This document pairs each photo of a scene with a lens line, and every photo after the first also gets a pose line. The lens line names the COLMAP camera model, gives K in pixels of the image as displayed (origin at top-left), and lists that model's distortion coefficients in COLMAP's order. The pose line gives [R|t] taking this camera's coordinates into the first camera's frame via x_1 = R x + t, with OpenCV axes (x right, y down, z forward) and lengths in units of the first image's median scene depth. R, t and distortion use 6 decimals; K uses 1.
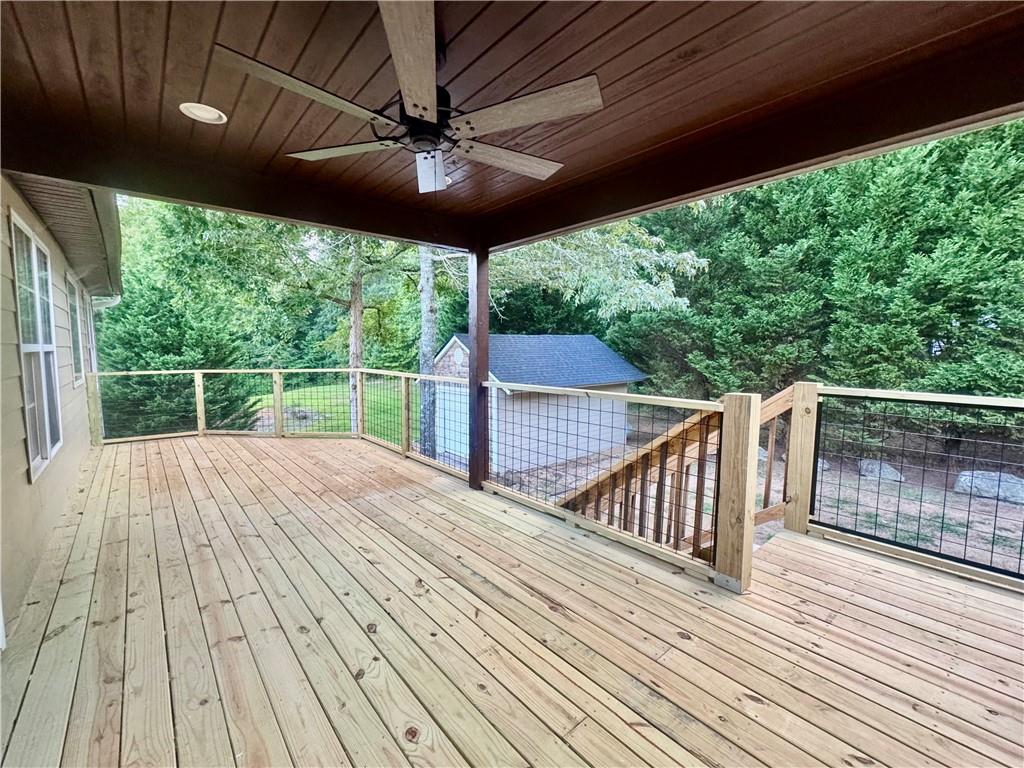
lens RADIAL K [[438.5, 0, 511.0], [0, 438.5, 383.6], [0, 0, 1]] dist [-0.001096, 0.000157]
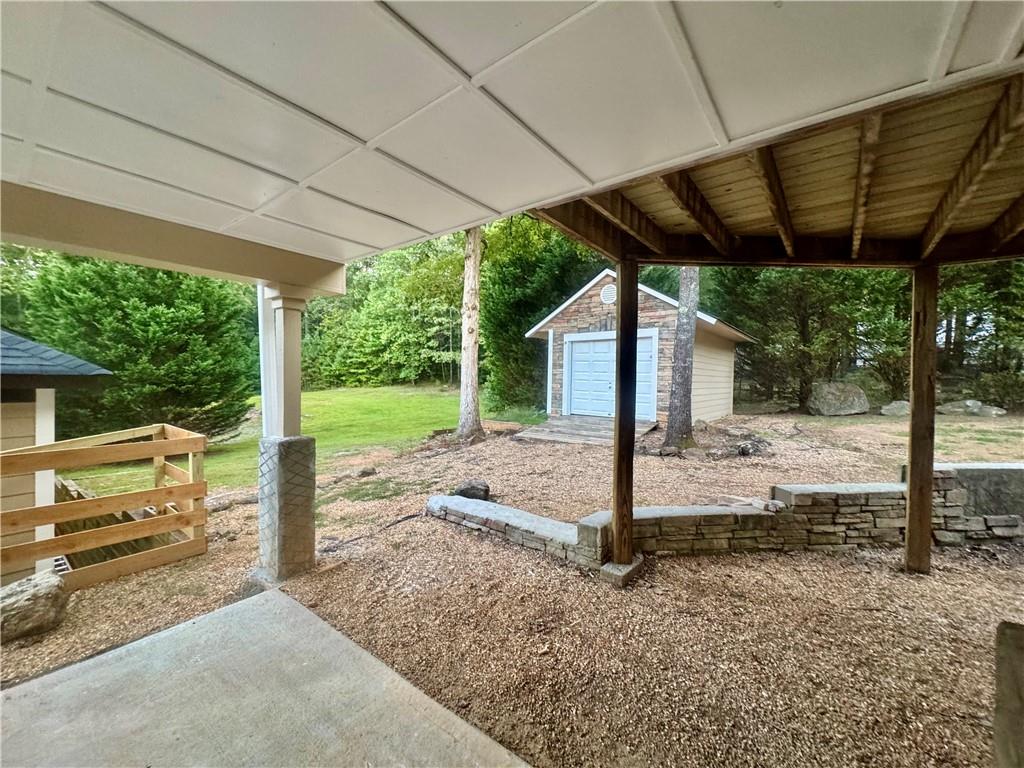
lens RADIAL K [[408.2, 0, 512.8], [0, 408.2, 386.5], [0, 0, 1]] dist [-0.004086, 0.000174]
pose [[0.979692, 0.018379, 0.199667, -0.174113], [-0.005753, 0.997957, -0.063633, 0.064445], [-0.200428, 0.061192, 0.977795, 0.103985]]
